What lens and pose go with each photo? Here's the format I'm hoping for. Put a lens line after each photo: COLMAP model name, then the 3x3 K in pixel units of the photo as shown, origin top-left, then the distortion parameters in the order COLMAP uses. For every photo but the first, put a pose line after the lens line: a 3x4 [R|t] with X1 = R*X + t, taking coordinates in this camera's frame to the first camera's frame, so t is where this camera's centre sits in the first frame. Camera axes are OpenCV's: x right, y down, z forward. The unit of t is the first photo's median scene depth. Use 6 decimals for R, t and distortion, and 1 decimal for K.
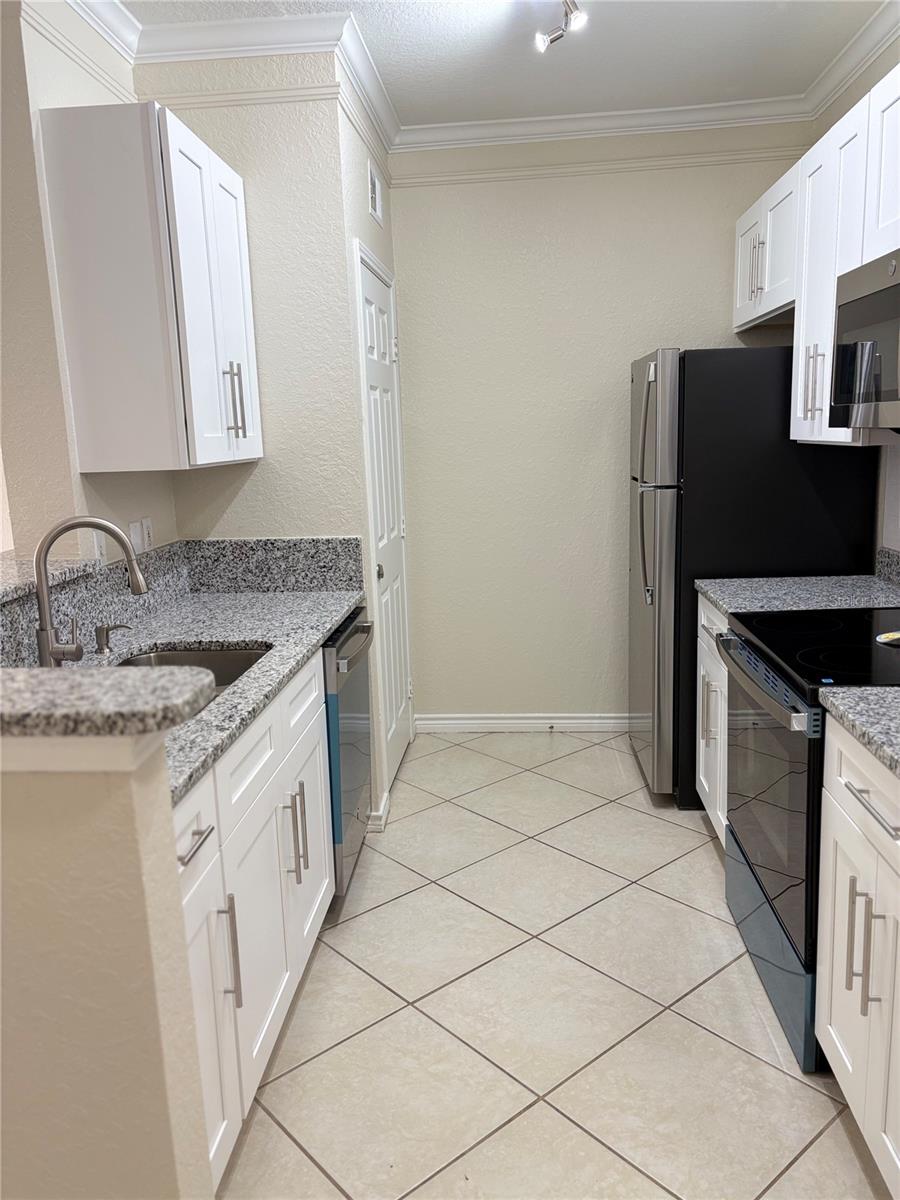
lens RADIAL K [[901.7, 0, 452.4], [0, 901.7, 604.2], [0, 0, 1]] dist [0.032796, -0.042071]
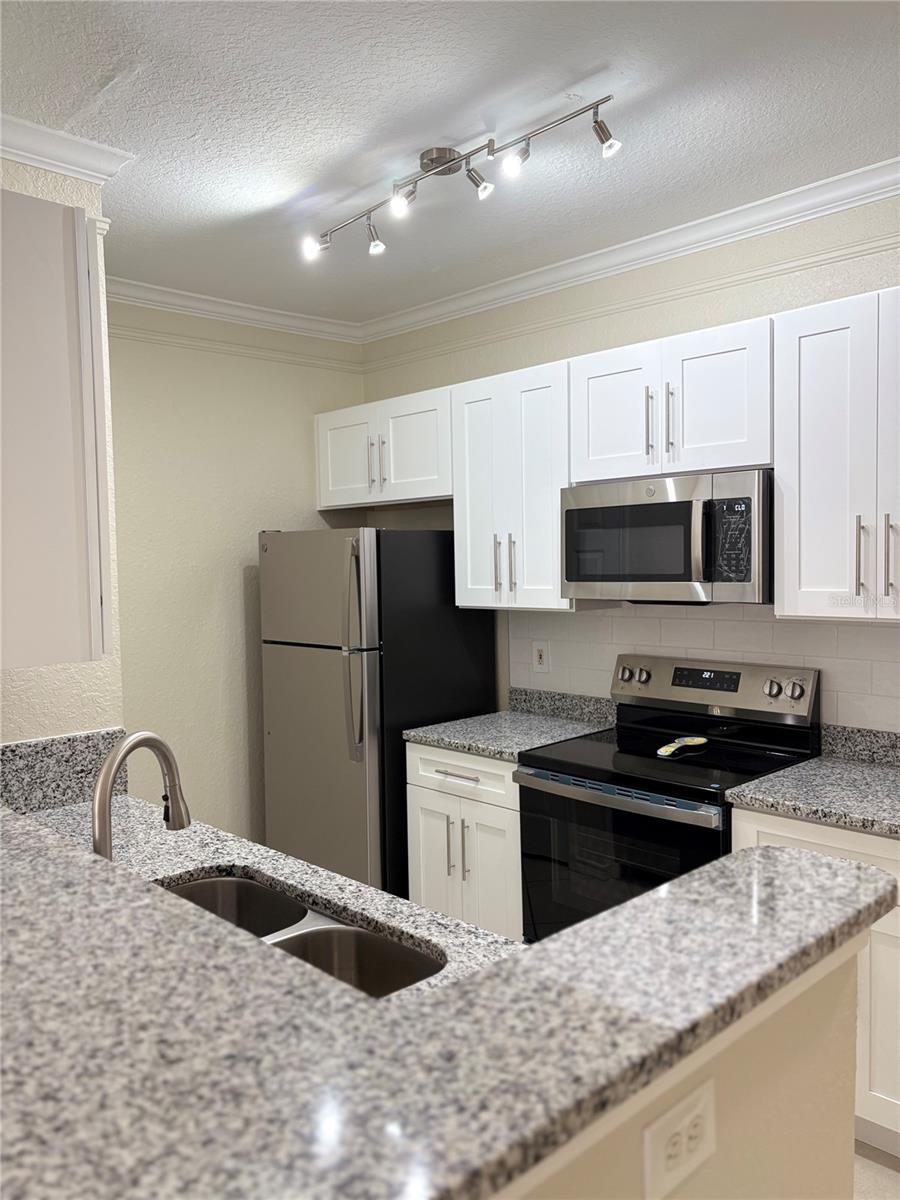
lens RADIAL K [[901.7, 0, 447.3], [0, 901.7, 594.5], [0, 0, 1]] dist [0.032796, -0.042071]
pose [[0.659241, -0.005295, 0.751913, -0.527212], [0.138911, 0.983621, -0.114864, -0.058208], [-0.738989, 0.180172, 0.649179, 0.219990]]
